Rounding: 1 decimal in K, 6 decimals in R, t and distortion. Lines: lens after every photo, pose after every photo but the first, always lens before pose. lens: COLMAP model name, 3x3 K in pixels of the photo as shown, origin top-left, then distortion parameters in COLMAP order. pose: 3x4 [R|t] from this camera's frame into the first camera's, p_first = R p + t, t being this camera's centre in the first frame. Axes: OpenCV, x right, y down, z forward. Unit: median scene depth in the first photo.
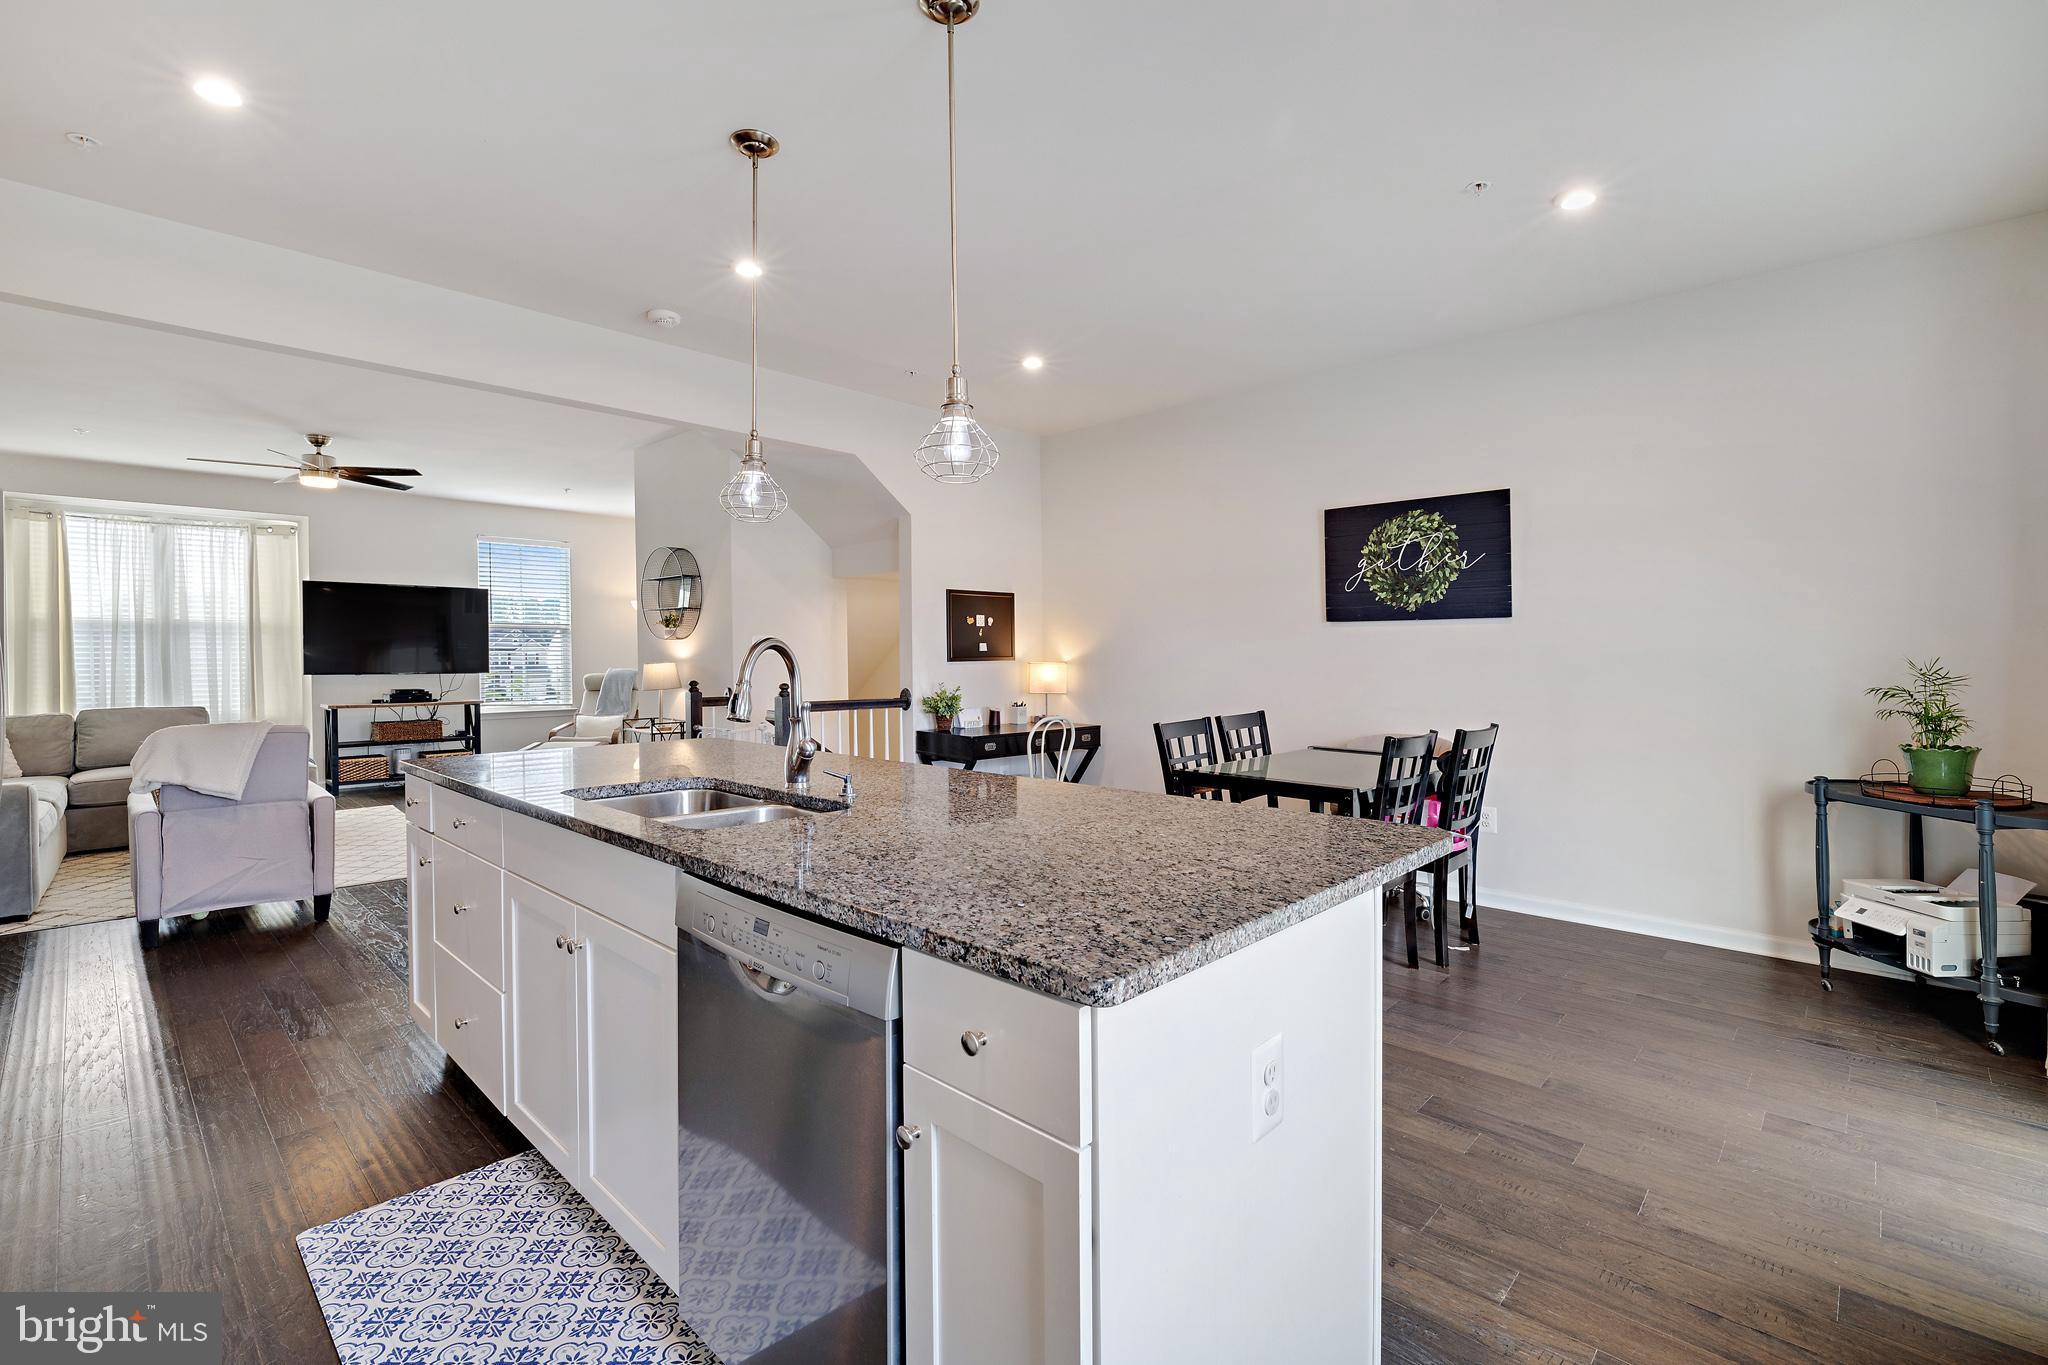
lens RADIAL K [[934.8, 0, 1027.8], [0, 934.8, 648.2], [0, 0, 1]] dist [-0.001231, 0.000142]
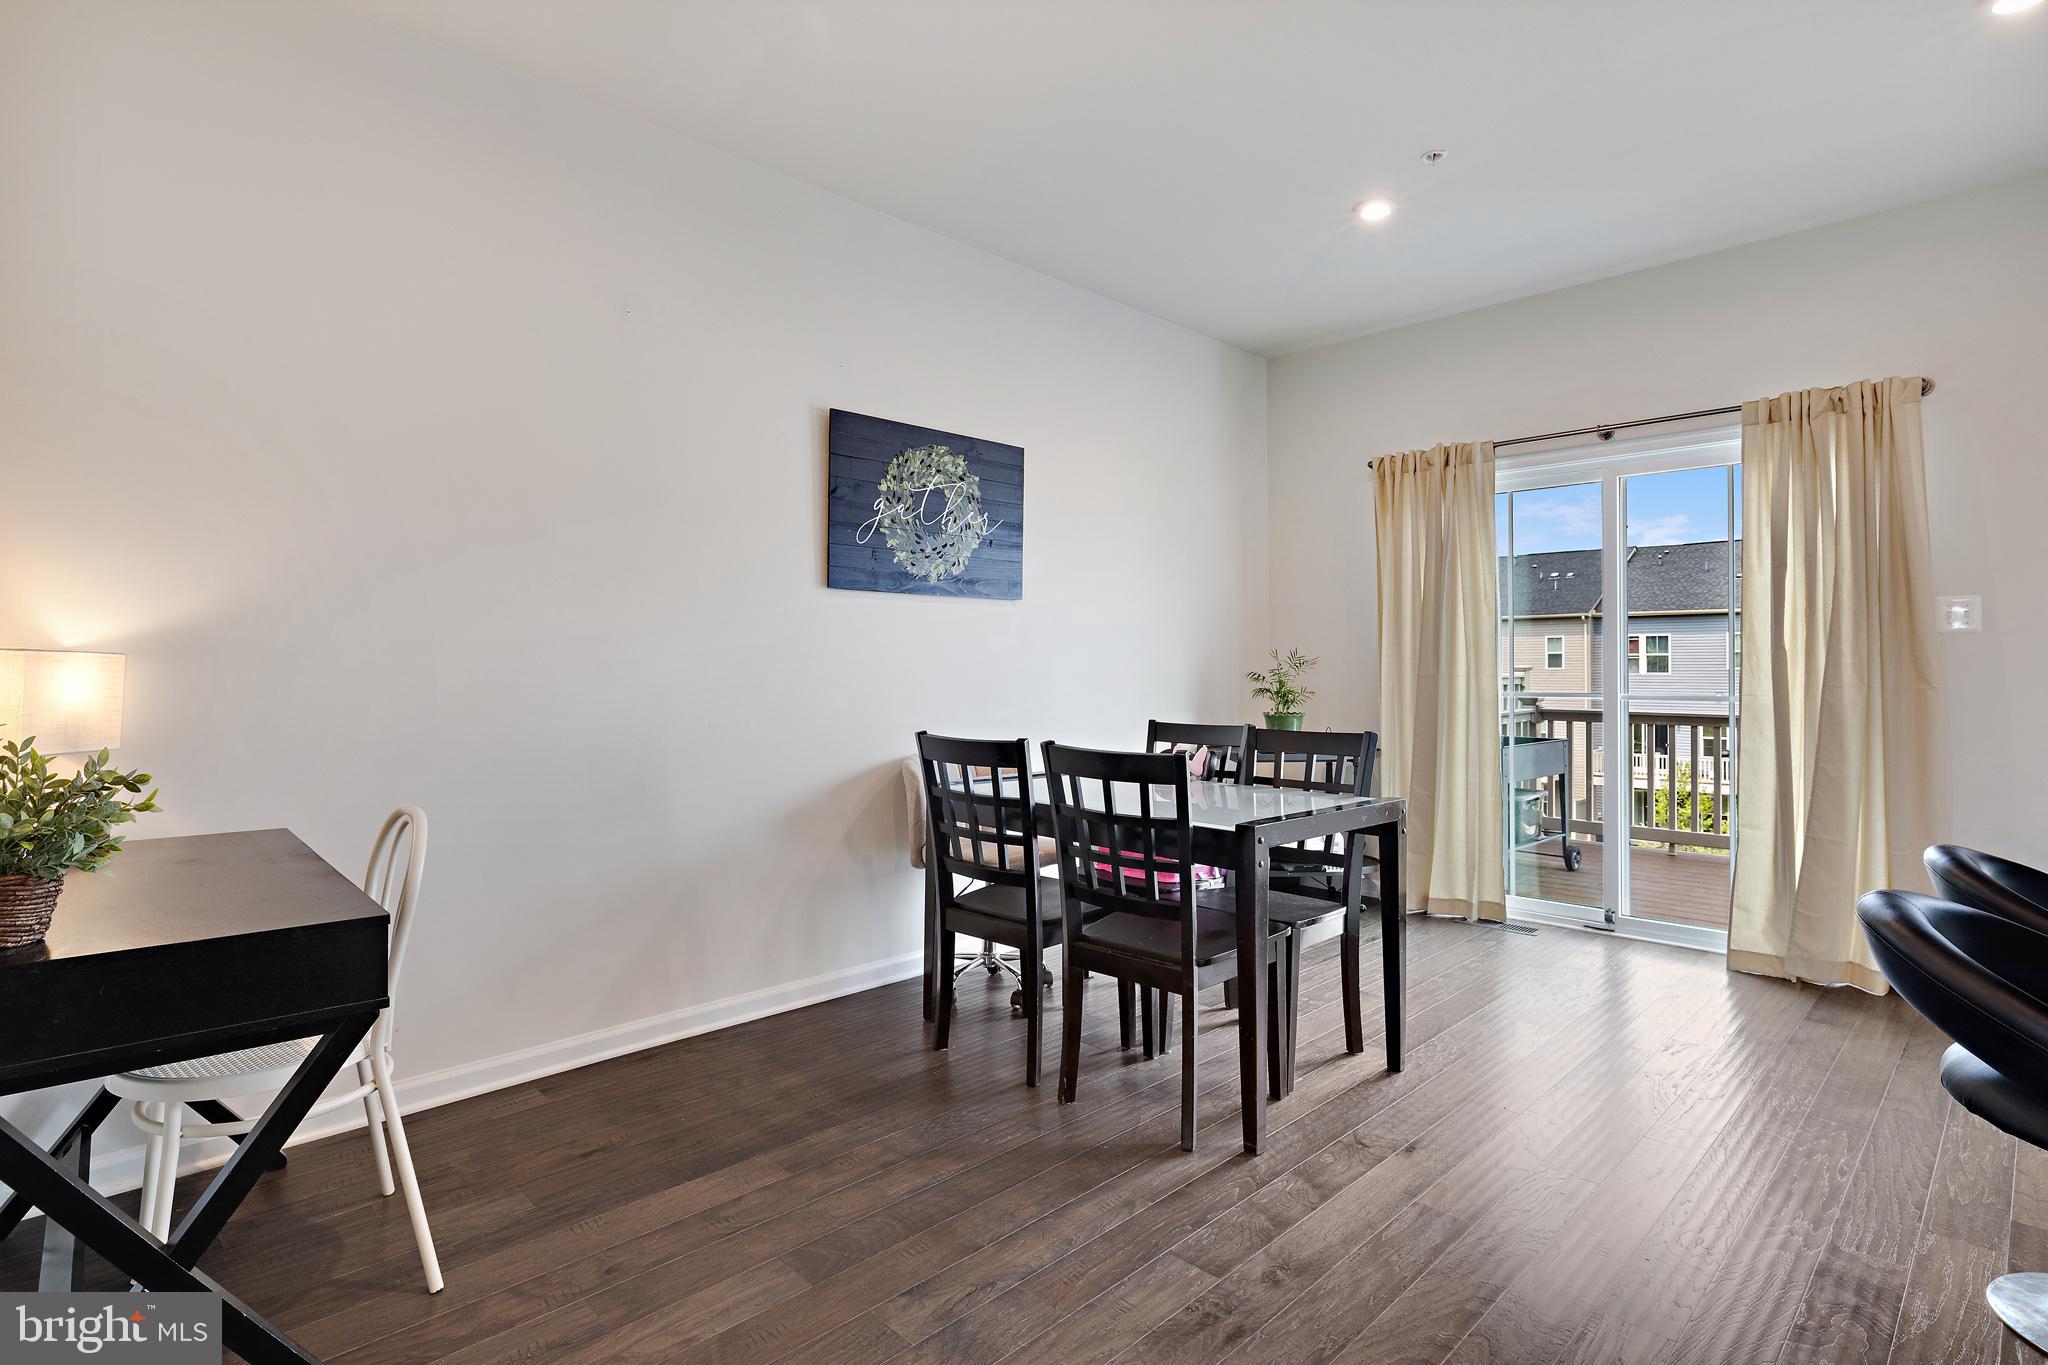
lens RADIAL K [[1026.4, 0, 1020.4], [0, 1026.4, 670.0], [0, 0, 1]] dist [-0.002353, -0.000299]
pose [[0.029290, 0.005166, 0.999558, -0.366437], [0.003159, 0.999981, -0.005261, 0.031084], [-0.999566, 0.003312, 0.029273, 0.869123]]
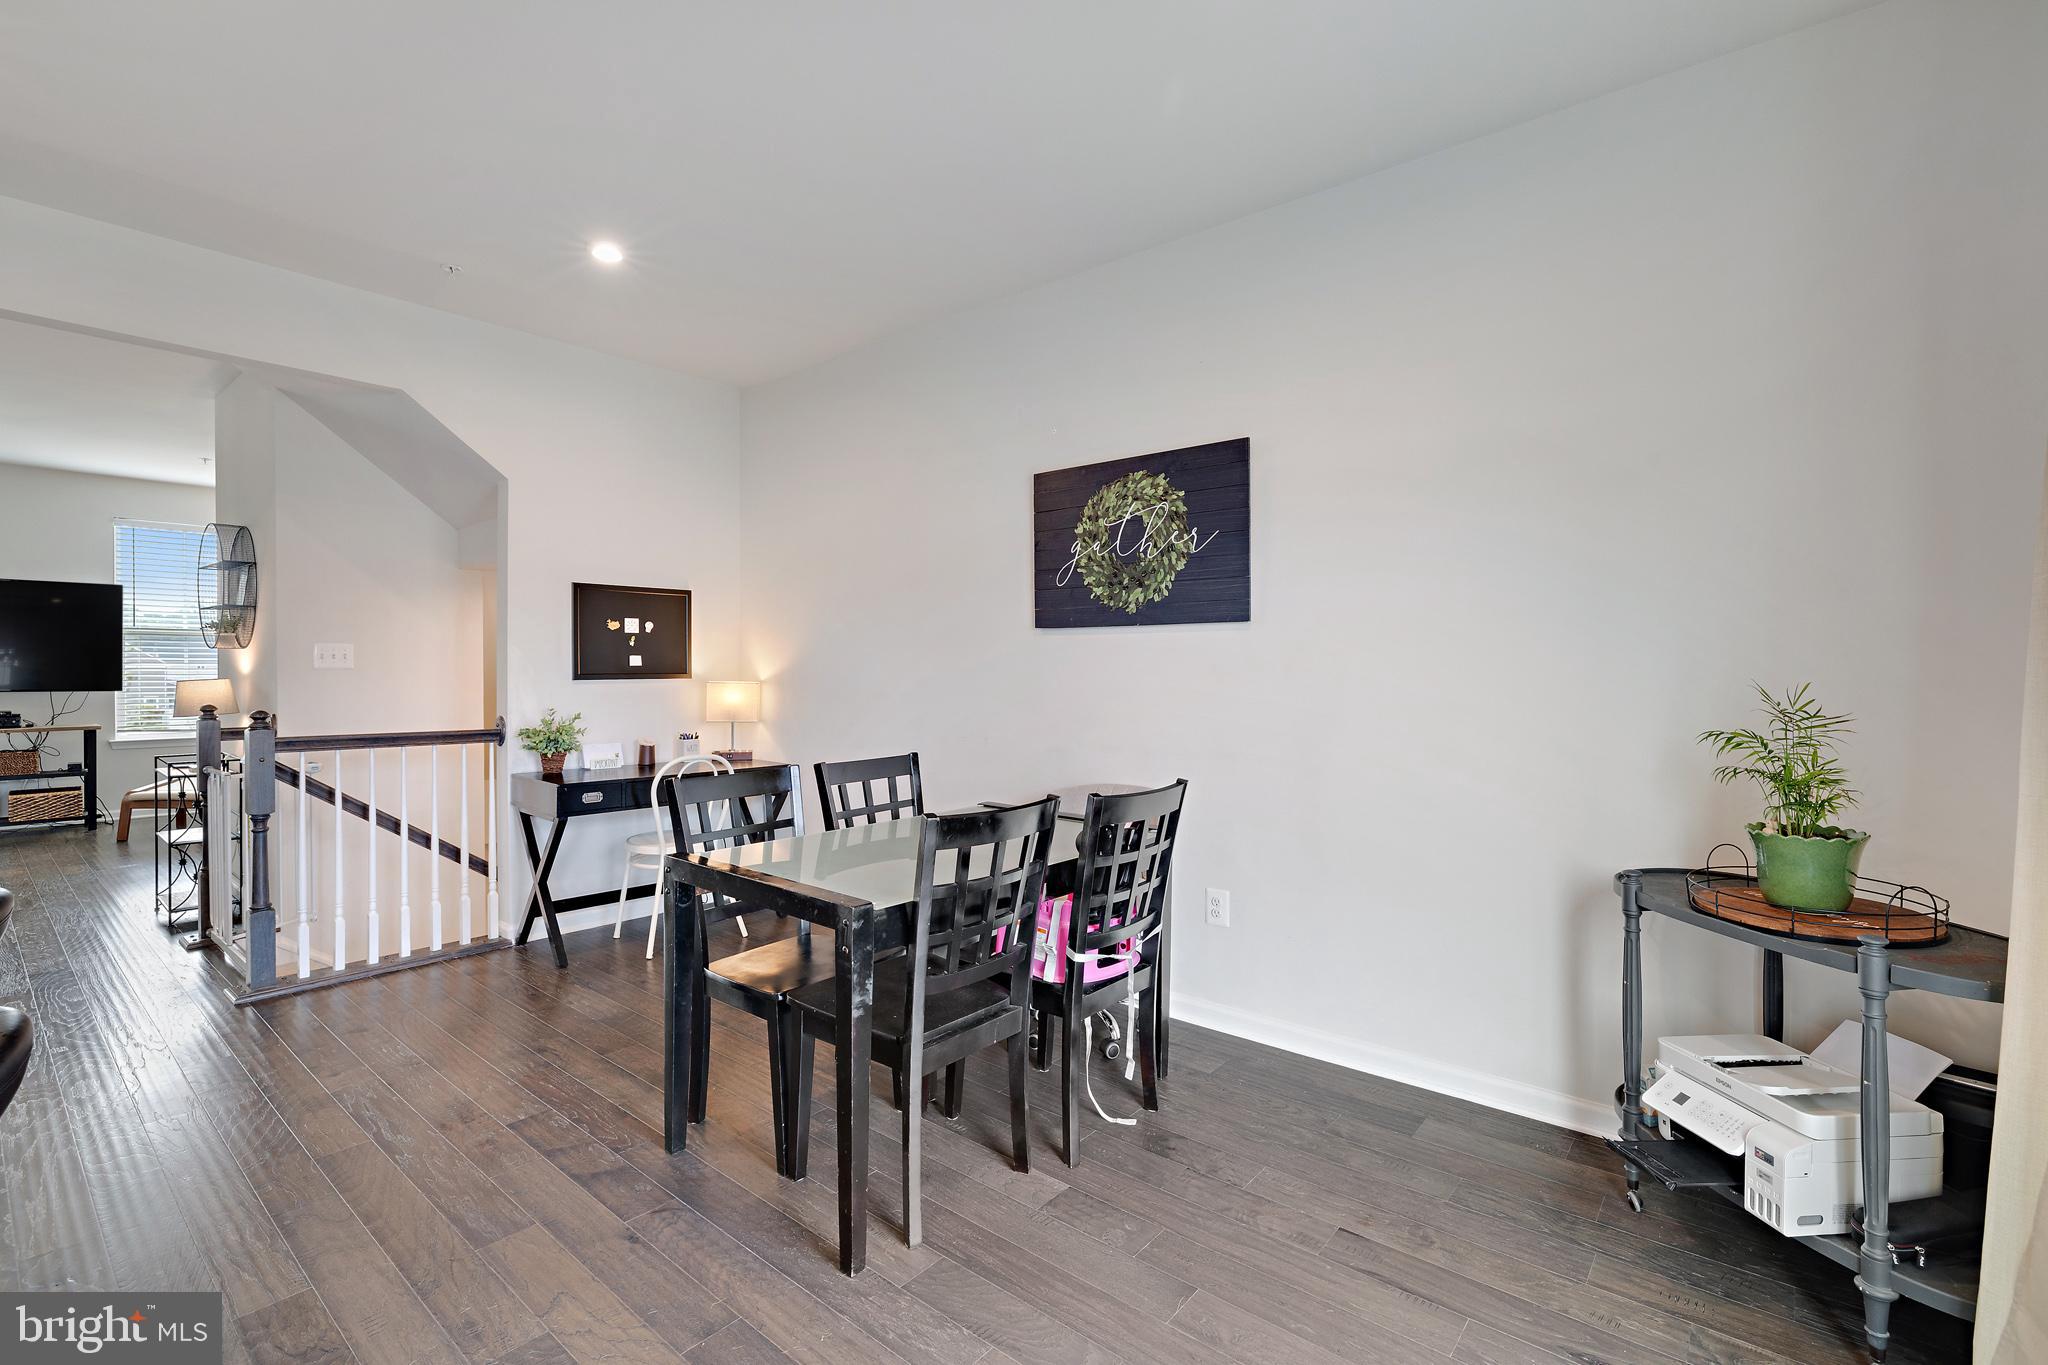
lens RADIAL K [[934.8, 0, 1045.9], [0, 934.8, 680.2], [0, 0, 1]] dist [-0.001231, 0.000142]
pose [[0.997552, 0.003901, 0.069825, 0.281371], [-0.005095, 0.999844, 0.016930, 0.000134], [-0.069748, -0.017244, 0.997416, 0.274956]]
